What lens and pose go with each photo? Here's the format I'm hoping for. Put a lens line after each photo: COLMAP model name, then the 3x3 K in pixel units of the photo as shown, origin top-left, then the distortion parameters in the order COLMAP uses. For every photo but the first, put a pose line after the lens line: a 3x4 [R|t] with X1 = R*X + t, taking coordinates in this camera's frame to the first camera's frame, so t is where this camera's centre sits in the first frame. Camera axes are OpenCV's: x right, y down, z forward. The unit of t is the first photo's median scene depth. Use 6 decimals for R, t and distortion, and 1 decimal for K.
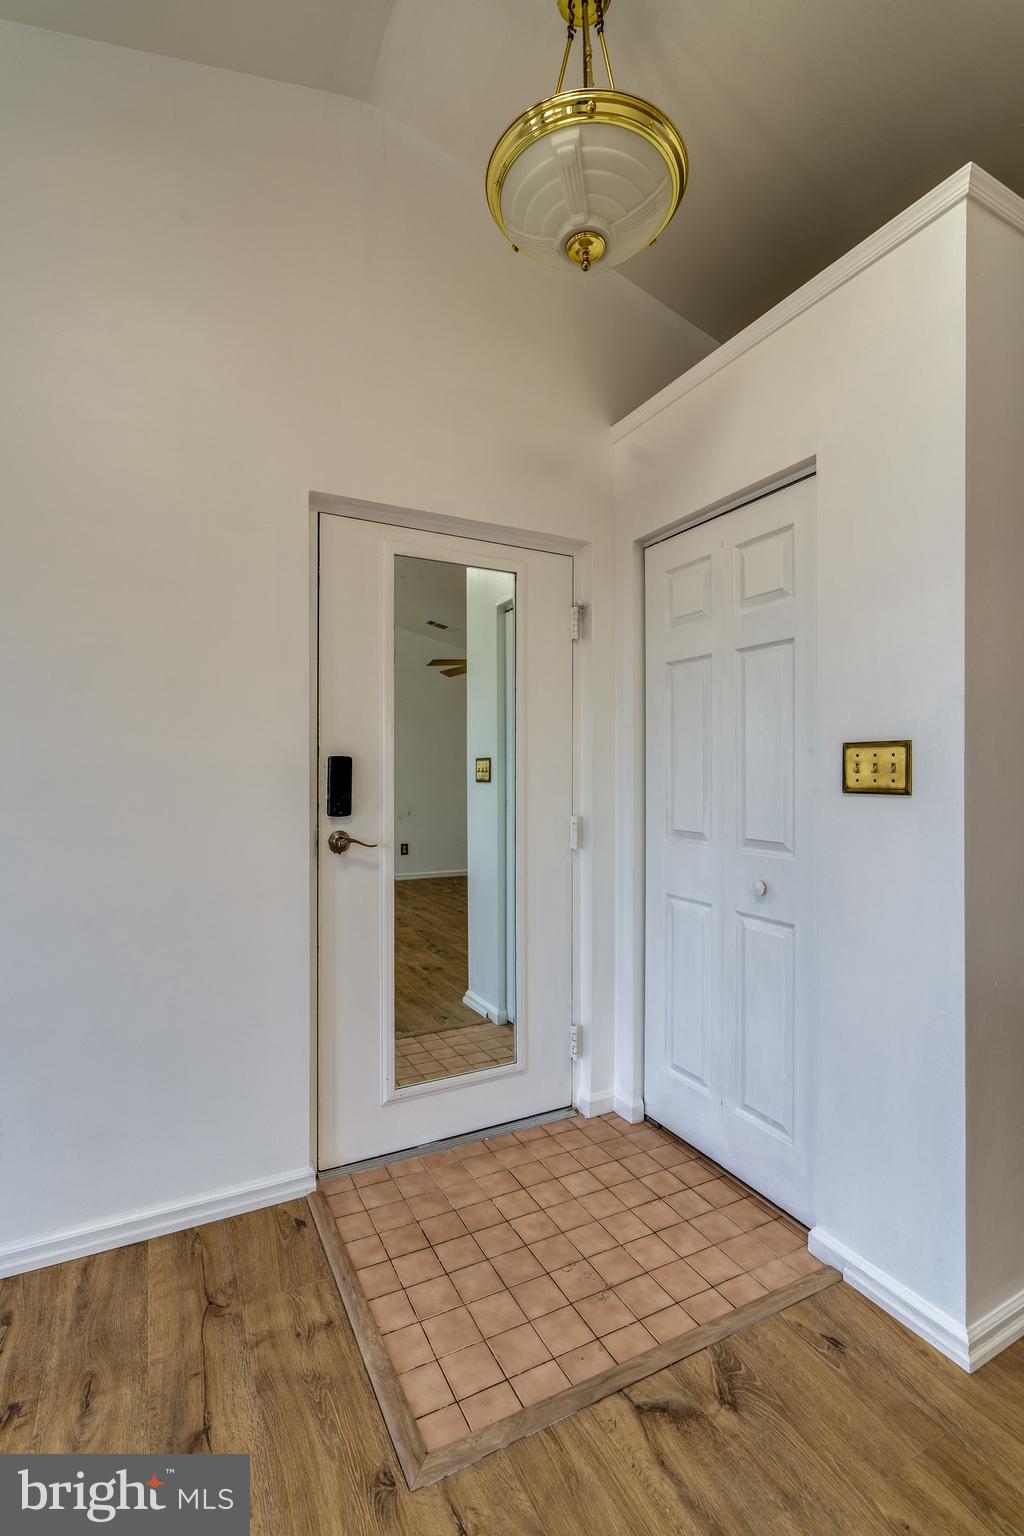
lens RADIAL K [[695.9, 0, 517.0], [0, 695.9, 768.9], [0, 0, 1]] dist [-0.004253, 0.000035]
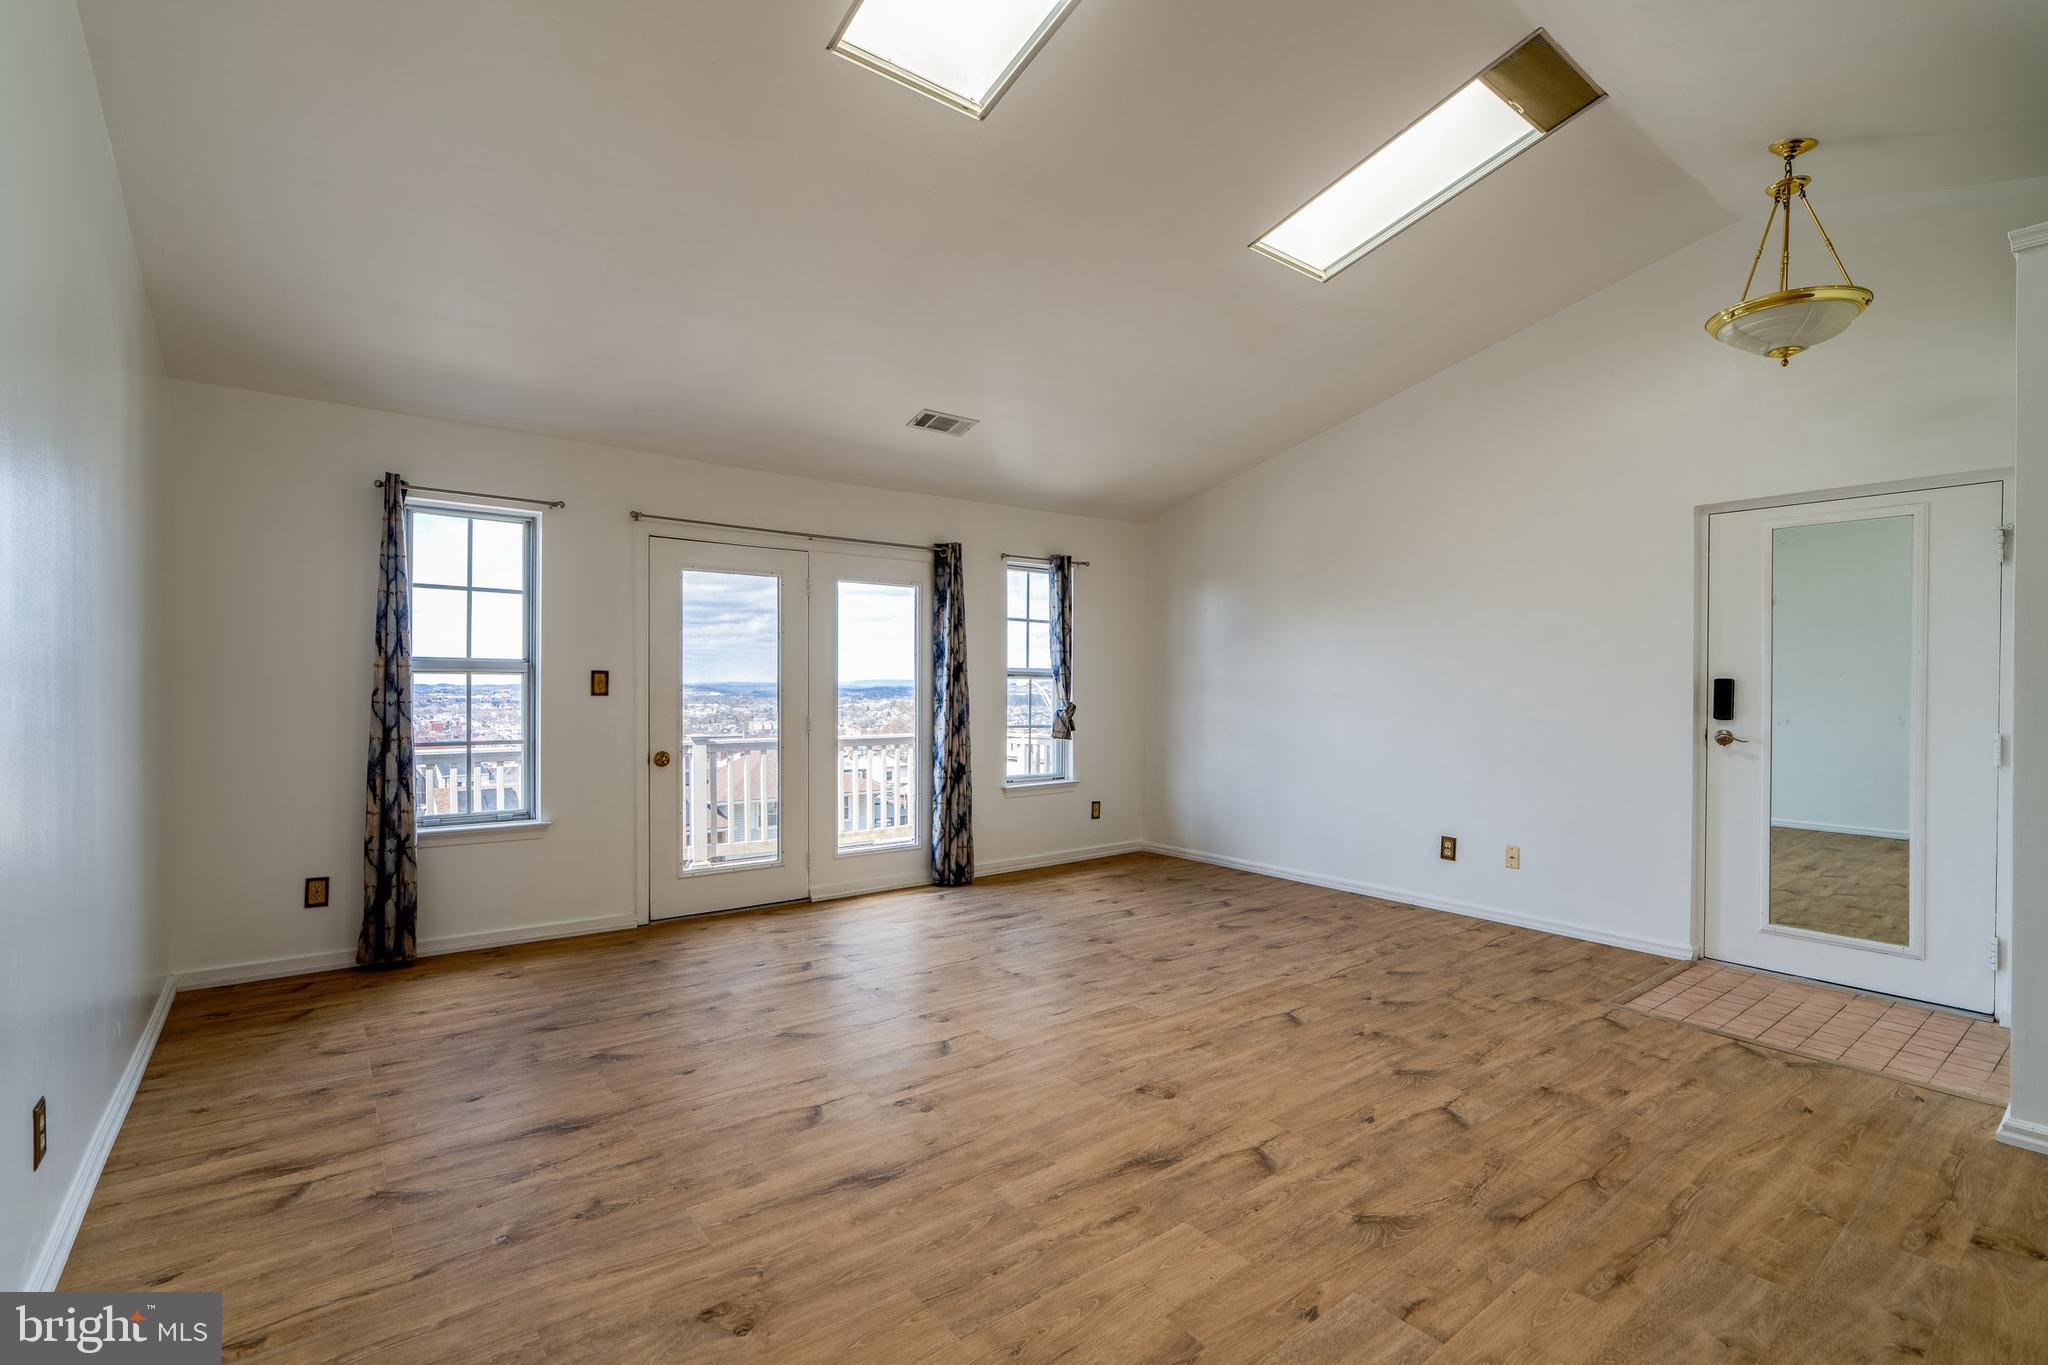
lens RADIAL K [[927.9, 0, 1021.2], [0, 927.9, 684.3], [0, 0, 1]] dist [-0.004253, 0.000035]
pose [[0.176340, 0.002843, -0.984325, 1.766263], [-0.004872, 0.999986, 0.002015, -0.003831], [0.984317, 0.004440, 0.176352, -1.000559]]
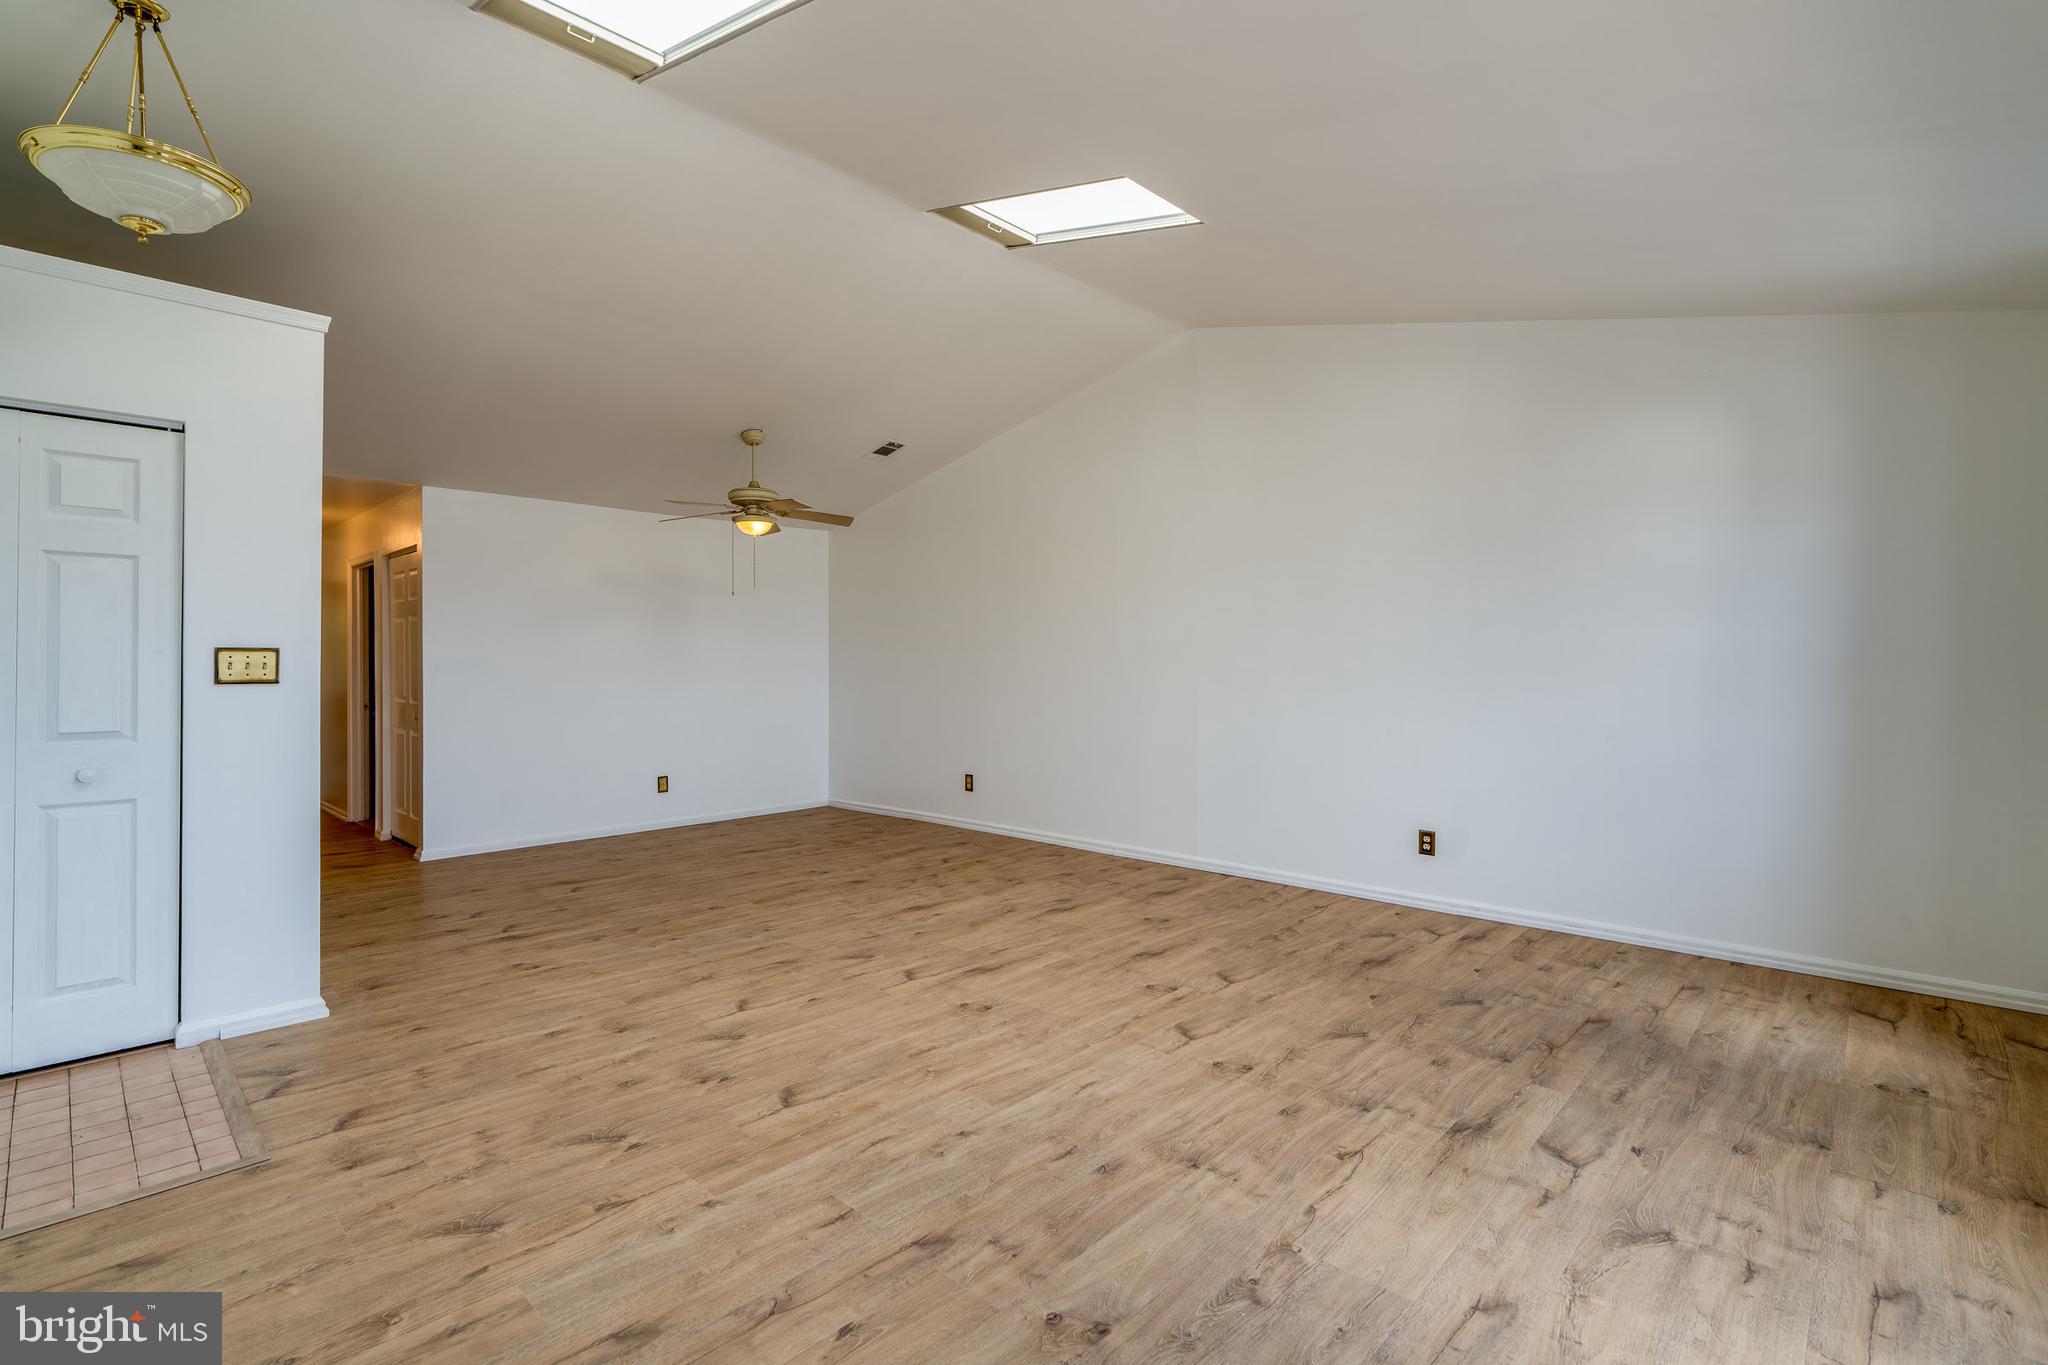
lens RADIAL K [[927.9, 0, 1024.1], [0, 927.9, 660.6], [0, 0, 1]] dist [-0.004253, 0.000035]
pose [[-0.323000, 0.006620, 0.946376, -1.782784], [0.003929, 0.999976, -0.005655, 0.004795], [-0.946391, 0.001891, -0.323019, 0.086444]]
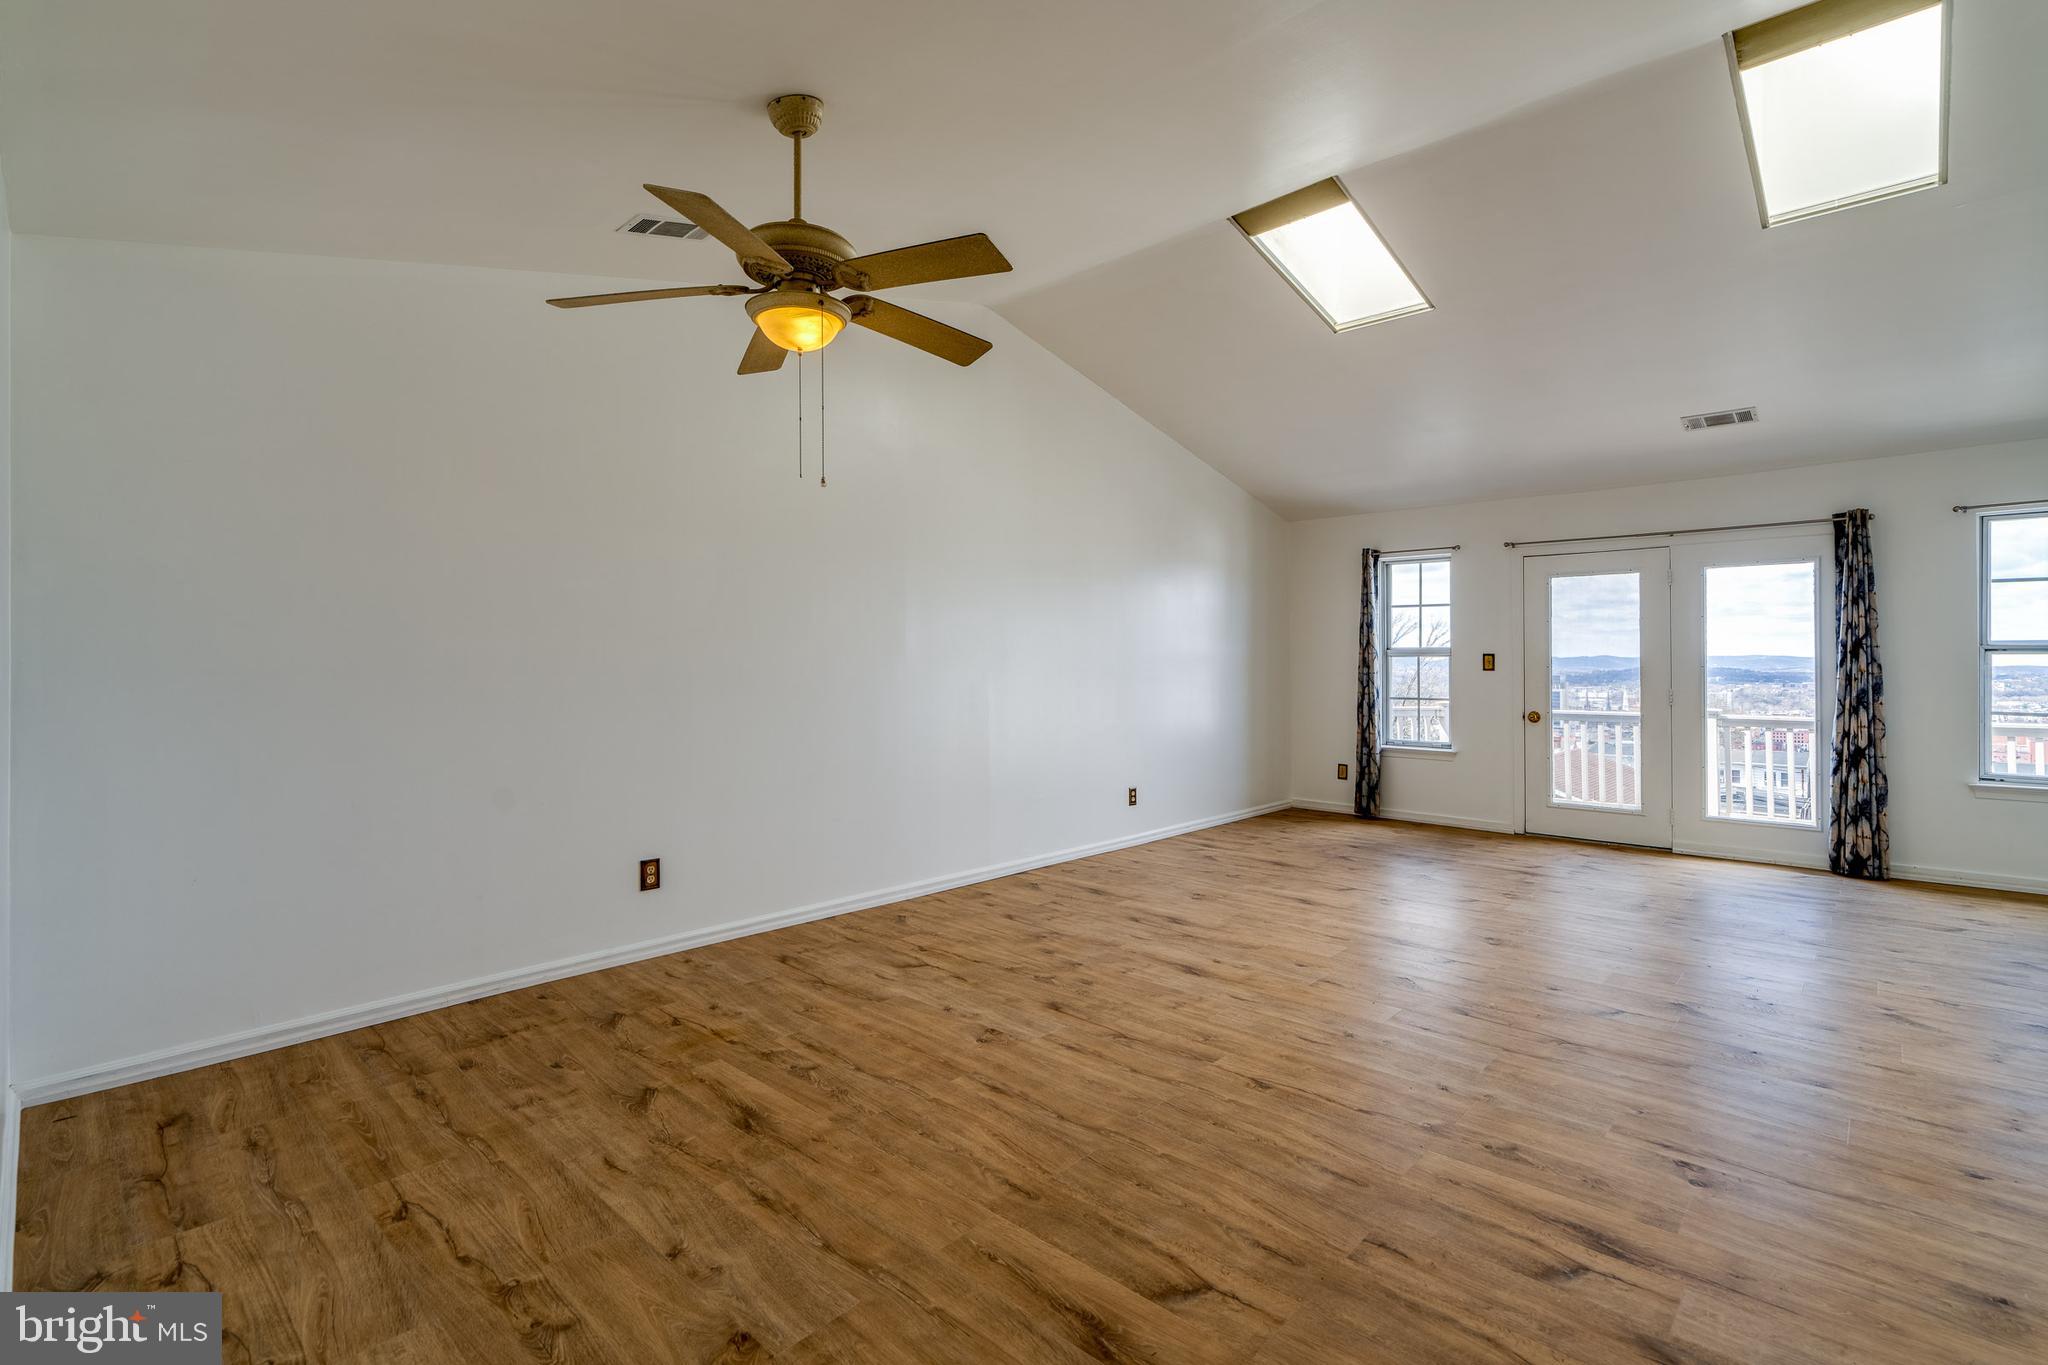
lens RADIAL K [[927.9, 0, 1016.6], [0, 927.9, 652.8], [0, 0, 1]] dist [-0.004253, 0.000035]
pose [[-0.947849, -0.003293, -0.318703, 2.108855], [0.000977, 0.999912, -0.013237, 0.014129], [0.318718, -0.012858, -0.947762, 1.460016]]
